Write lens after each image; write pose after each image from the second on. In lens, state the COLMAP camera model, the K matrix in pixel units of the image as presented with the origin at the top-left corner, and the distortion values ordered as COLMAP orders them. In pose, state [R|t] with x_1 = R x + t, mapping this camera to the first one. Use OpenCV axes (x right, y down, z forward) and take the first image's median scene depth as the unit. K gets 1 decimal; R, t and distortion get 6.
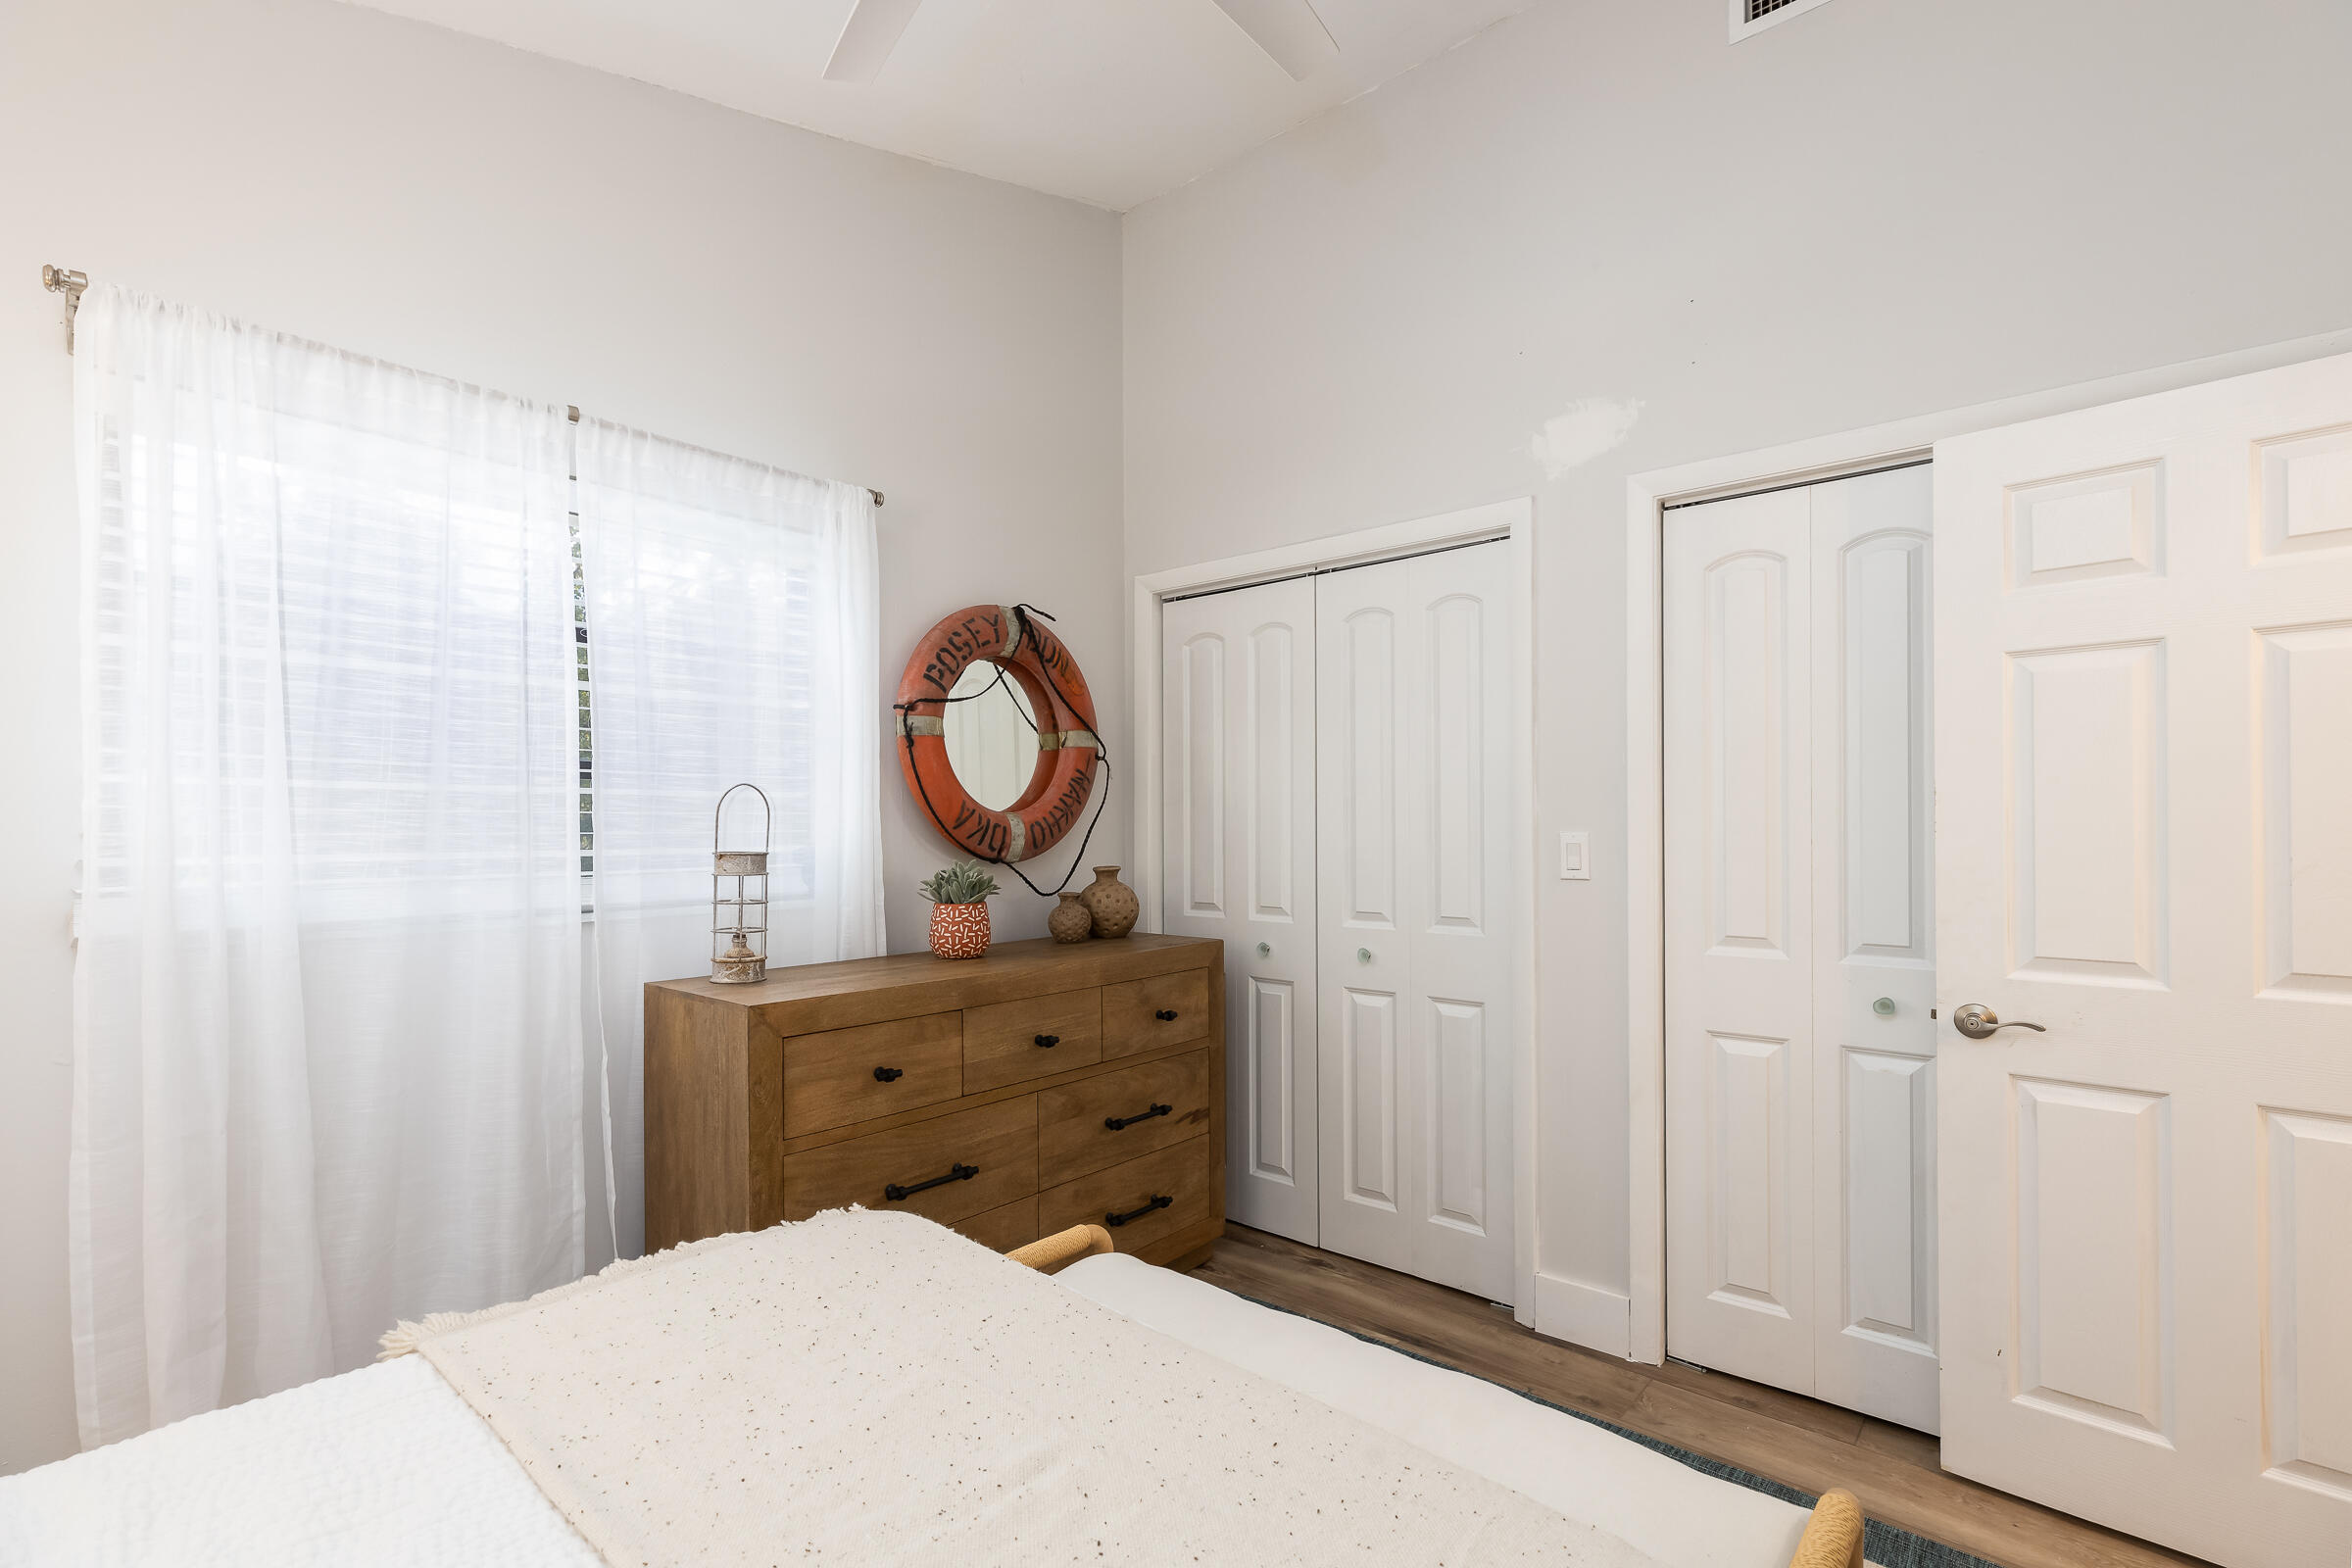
lens RADIAL K [[1048.7, 0, 1177.4], [0, 1048.7, 825.0], [0, 0, 1]] dist [0.000957, 0.000077]
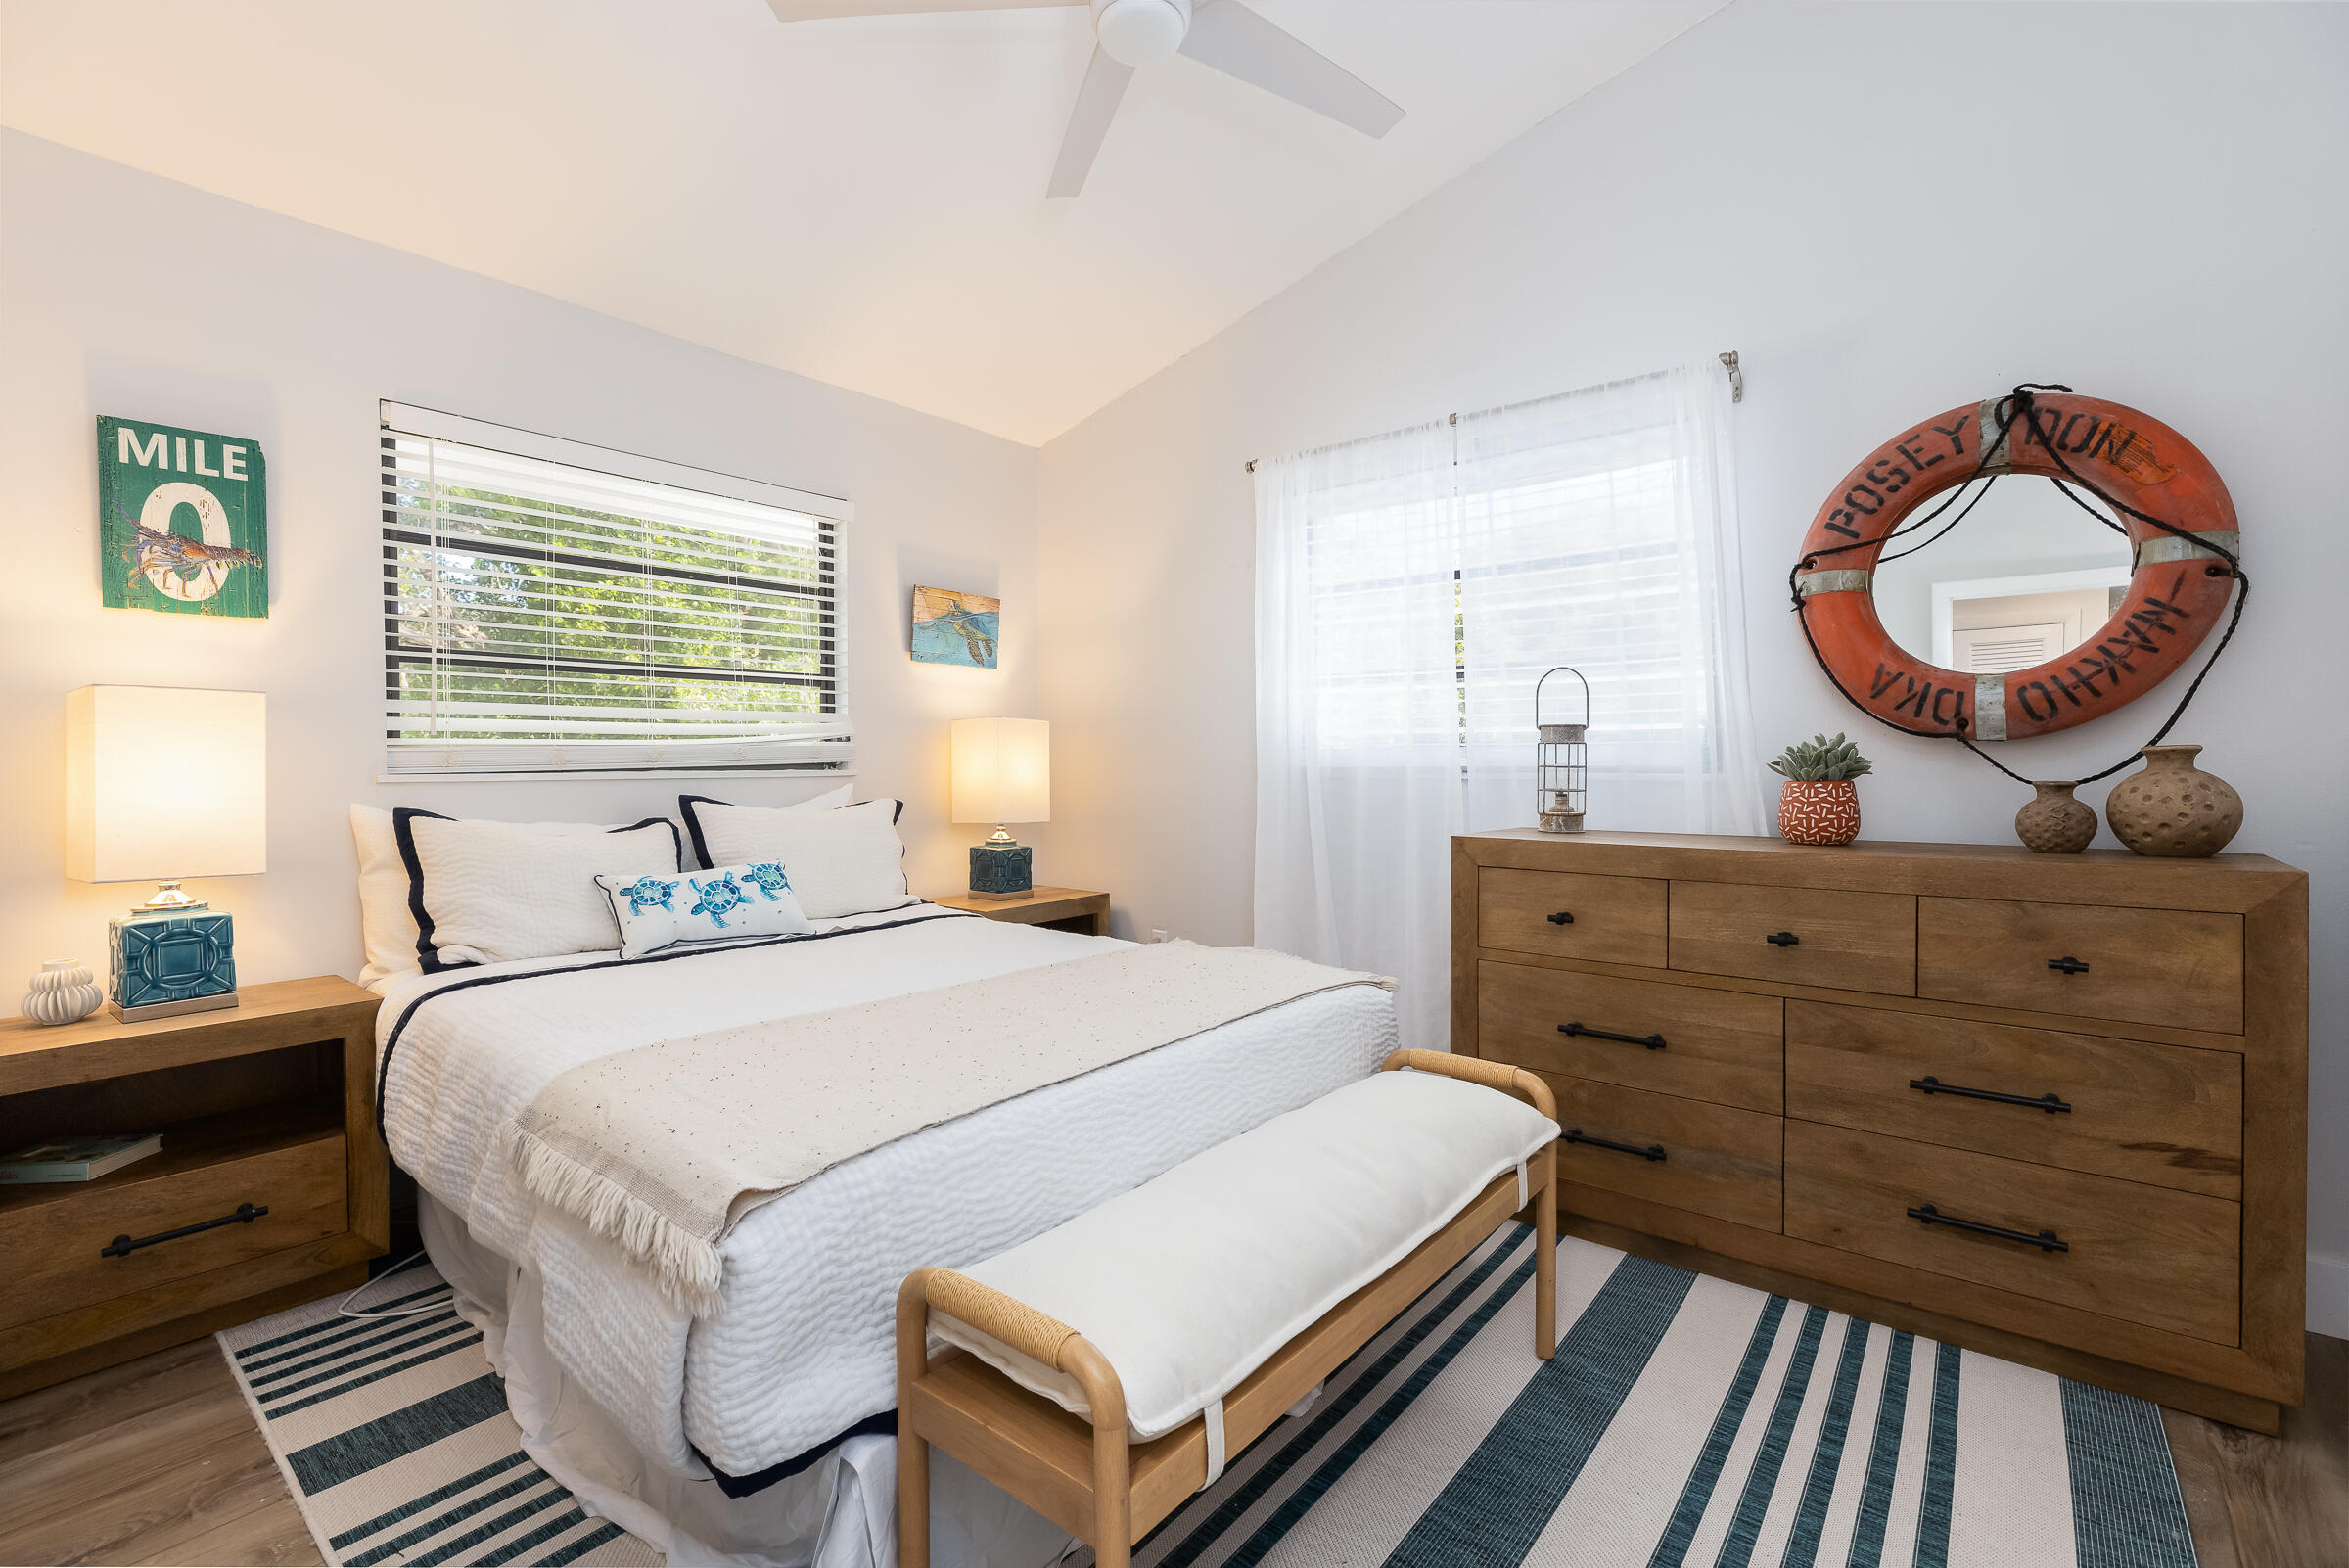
lens RADIAL K [[1047.0, 0, 1164.7], [0, 1047.0, 761.3], [0, 0, 1]] dist [0.002629, -0.000008]
pose [[0.025368, 0.005739, -0.999662, 0.629025], [0.004636, 0.999972, 0.005858, 0.048196], [0.999667, -0.004783, 0.025340, 0.422849]]
